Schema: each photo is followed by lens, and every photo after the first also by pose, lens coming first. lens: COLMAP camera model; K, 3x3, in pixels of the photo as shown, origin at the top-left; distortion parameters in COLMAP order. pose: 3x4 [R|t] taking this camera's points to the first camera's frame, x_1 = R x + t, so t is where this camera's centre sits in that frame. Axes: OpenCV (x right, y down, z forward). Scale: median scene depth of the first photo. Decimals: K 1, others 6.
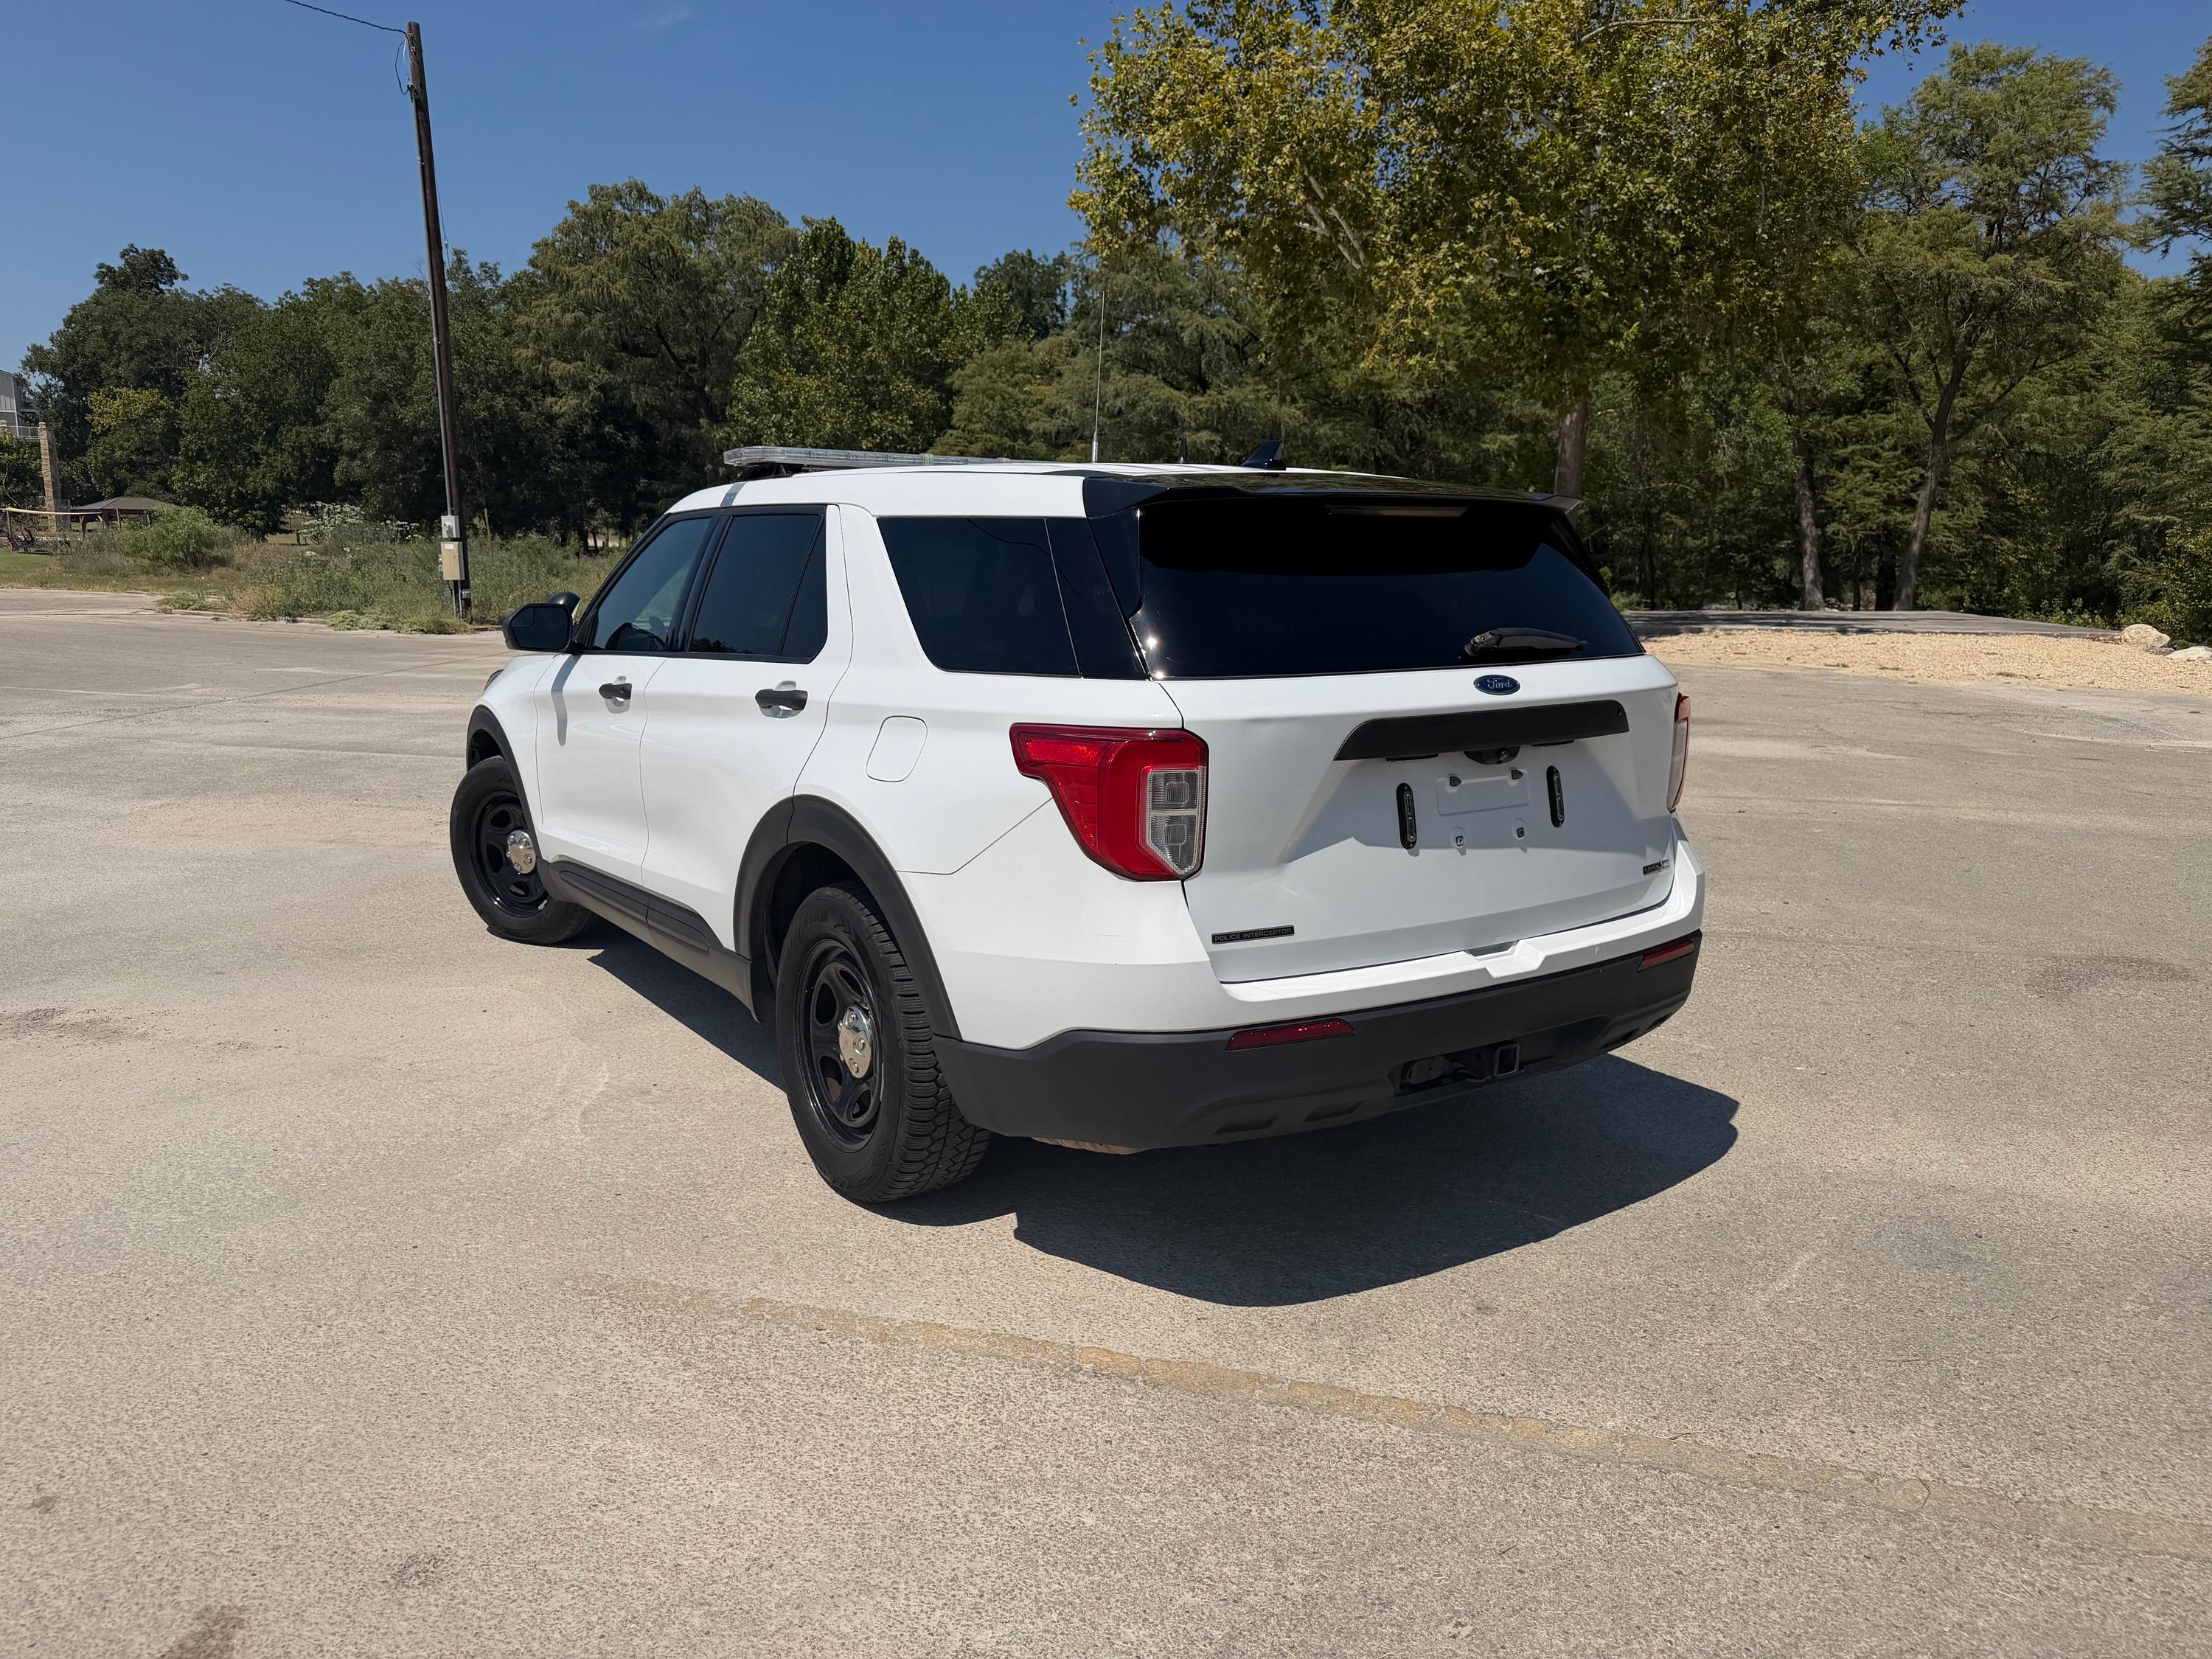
lens RADIAL K [[1566.9, 0, 1089.1], [0, 1566.9, 853.0], [0, 0, 1]] dist [0.065041, -0.083840]
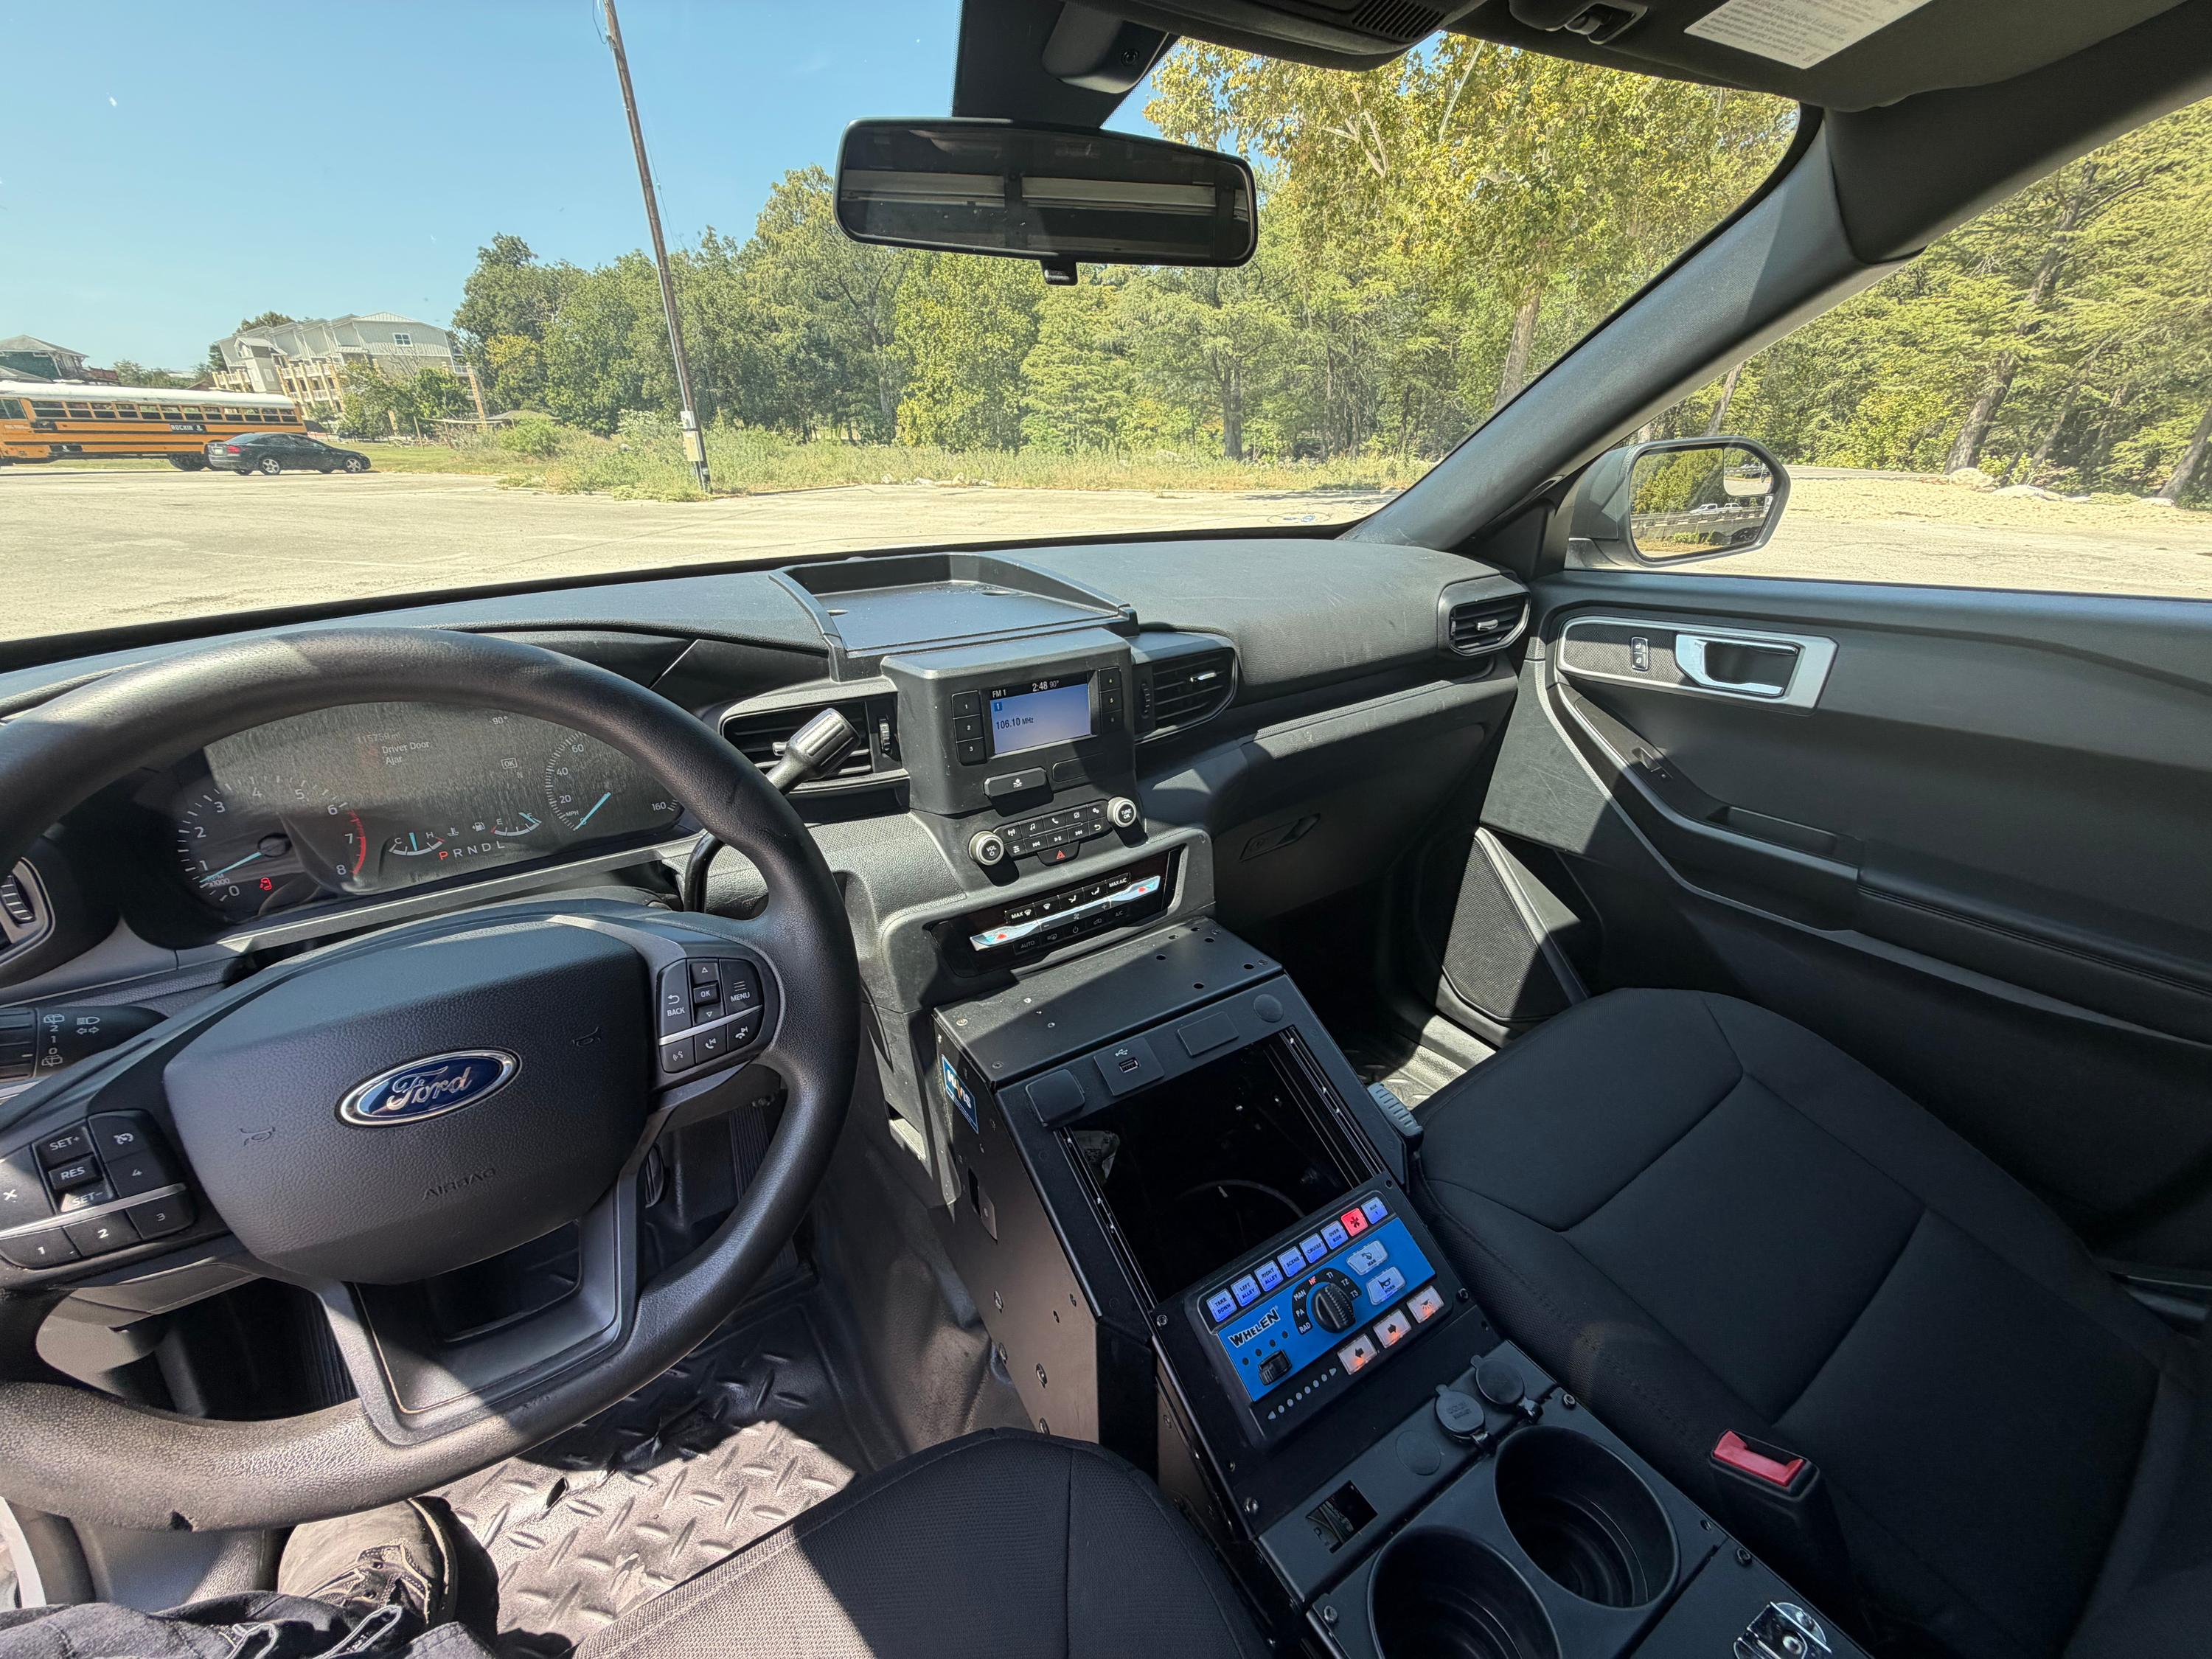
lens RADIAL K [[885.7, 0, 1103.3], [0, 885.7, 830.8], [0, 0, 1]] dist [0.003126, -0.001505]
pose [[0.999657, -0.012752, -0.022856, -0.020464], [0.017631, 0.973500, 0.228008, -0.019024], [0.019343, -0.228333, 0.973391, 0.122503]]
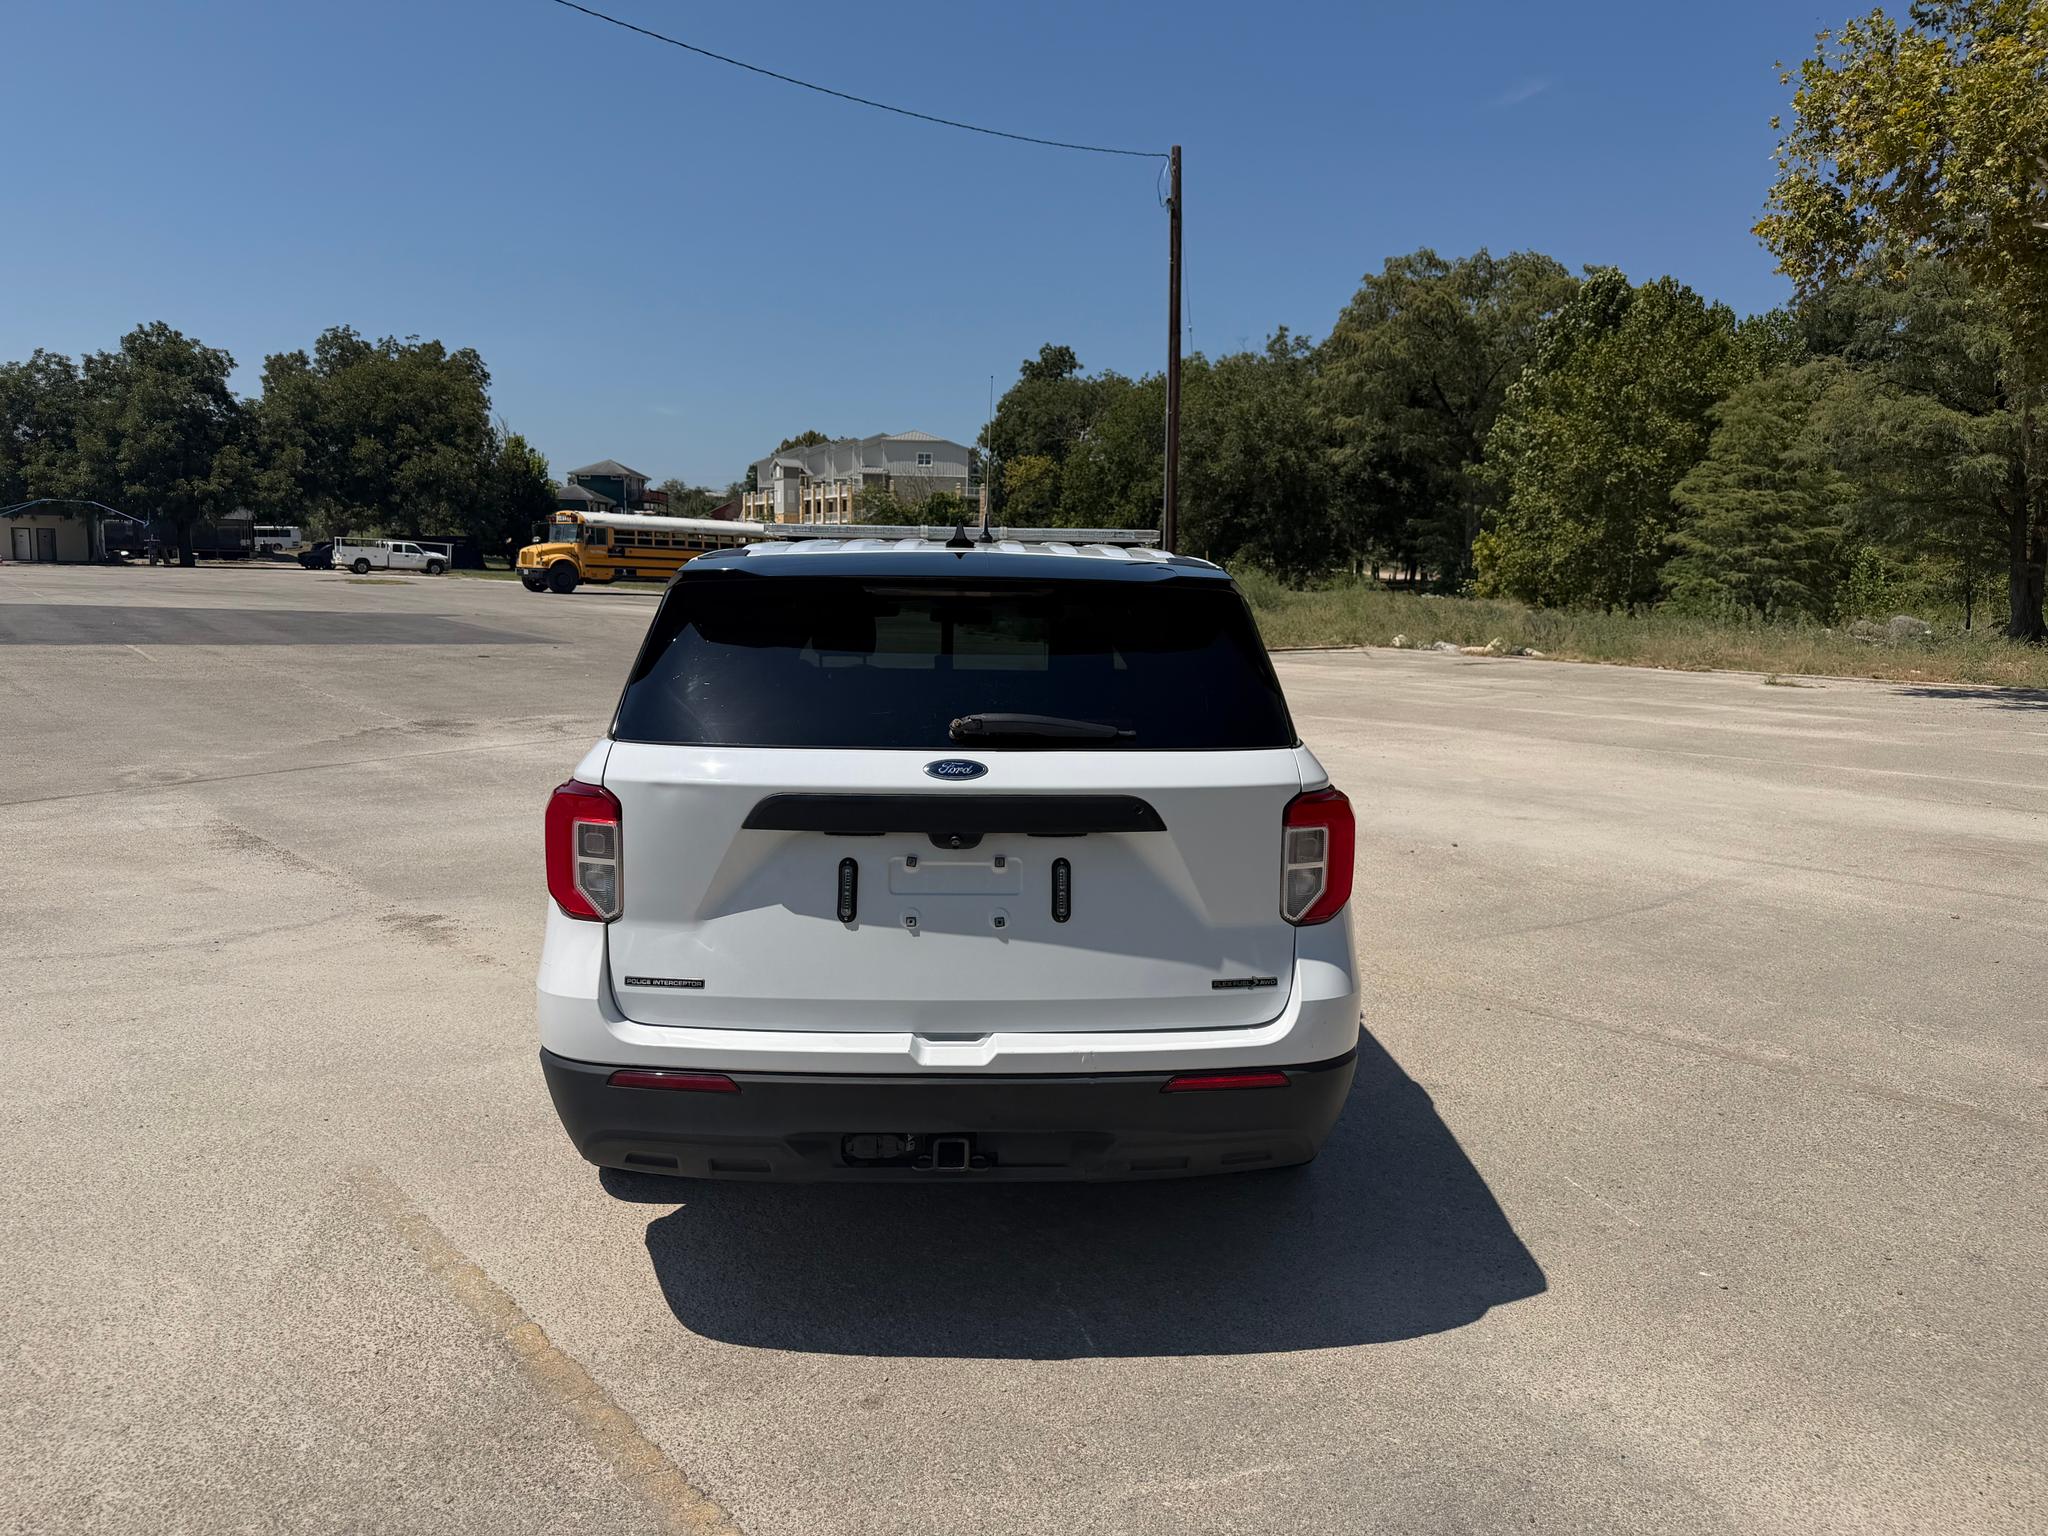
lens RADIAL K [[1438.9, 0, 1009.9], [0, 1438.9, 807.2], [0, 0, 1]] dist [0.049394, -0.057229]
pose [[0.845414, 0.090392, -0.526407, 0.059020], [-0.108243, 0.994119, -0.003134, -0.006499], [0.523028, 0.059629, 0.850227, 0.019920]]
